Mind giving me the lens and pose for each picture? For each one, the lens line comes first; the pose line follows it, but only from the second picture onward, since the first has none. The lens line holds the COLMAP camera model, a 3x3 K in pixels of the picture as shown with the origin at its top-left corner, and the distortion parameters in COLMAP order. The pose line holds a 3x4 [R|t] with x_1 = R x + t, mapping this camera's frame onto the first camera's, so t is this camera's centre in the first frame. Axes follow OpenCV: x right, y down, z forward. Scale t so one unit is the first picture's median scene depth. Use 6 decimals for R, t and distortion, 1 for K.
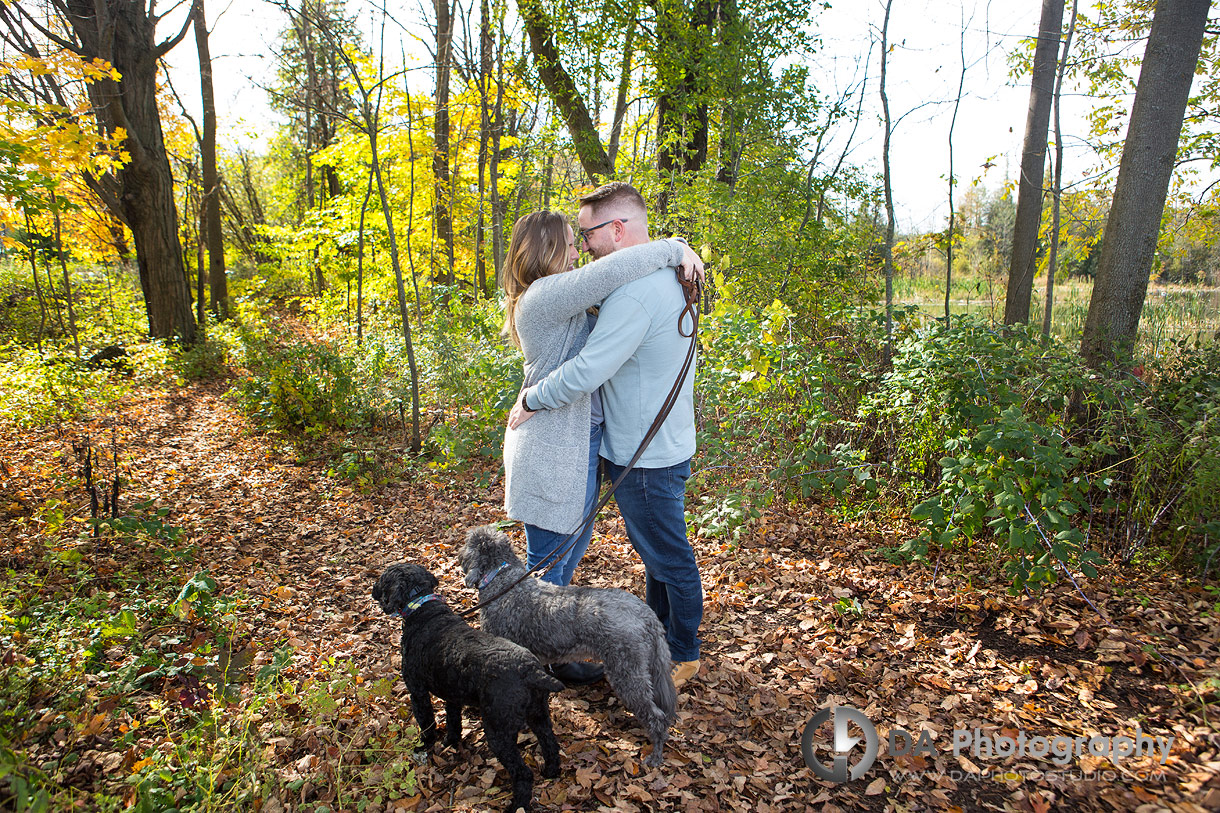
lens RADIAL K [[1768.2, 0, 610.0], [0, 1768.2, 406.5], [0, 0, 1]] dist [-0.107669, -0.000873]
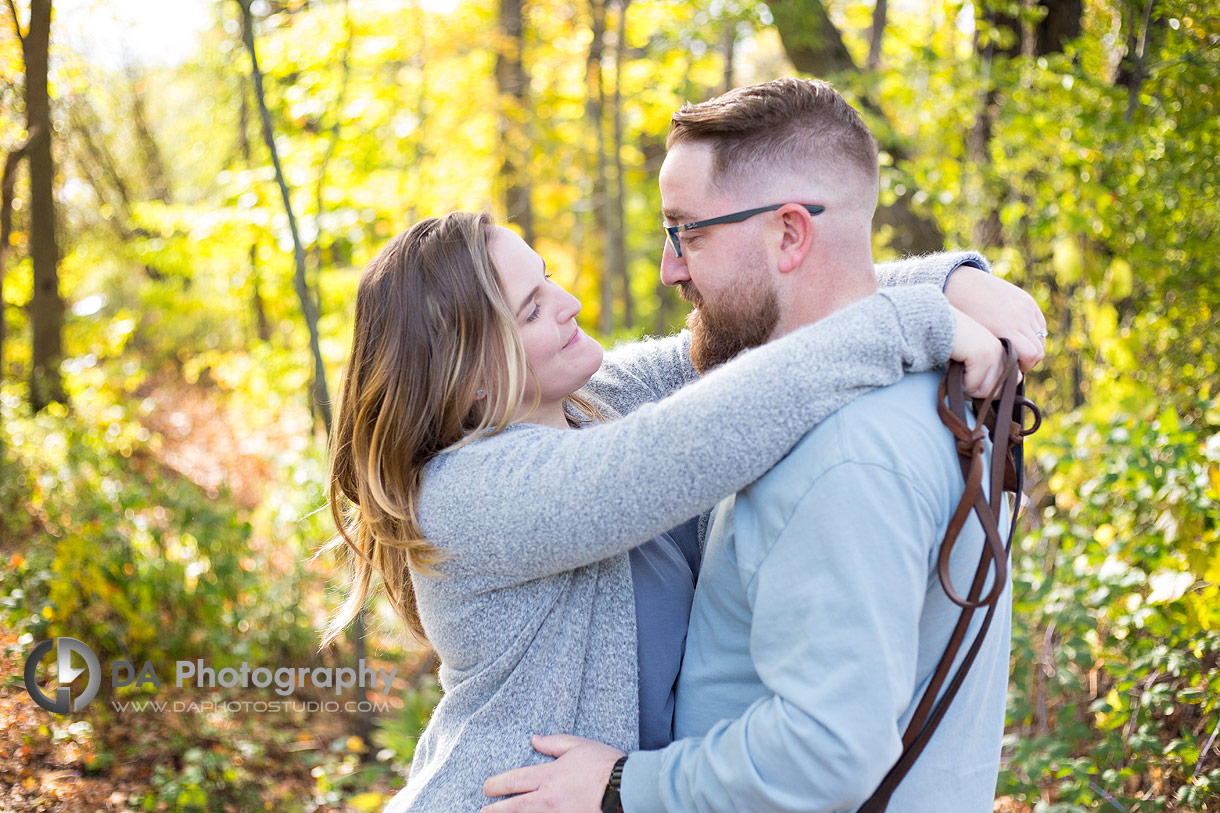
lens RADIAL K [[1768.2, 0, 610.0], [0, 1768.2, 406.5], [0, 0, 1]] dist [-0.107669, -0.000873]
pose [[0.972900, 0.006592, -0.231132, 0.045924], [0.004603, 0.998843, 0.047860, -0.074926], [0.231180, -0.047626, 0.971744, 0.589145]]
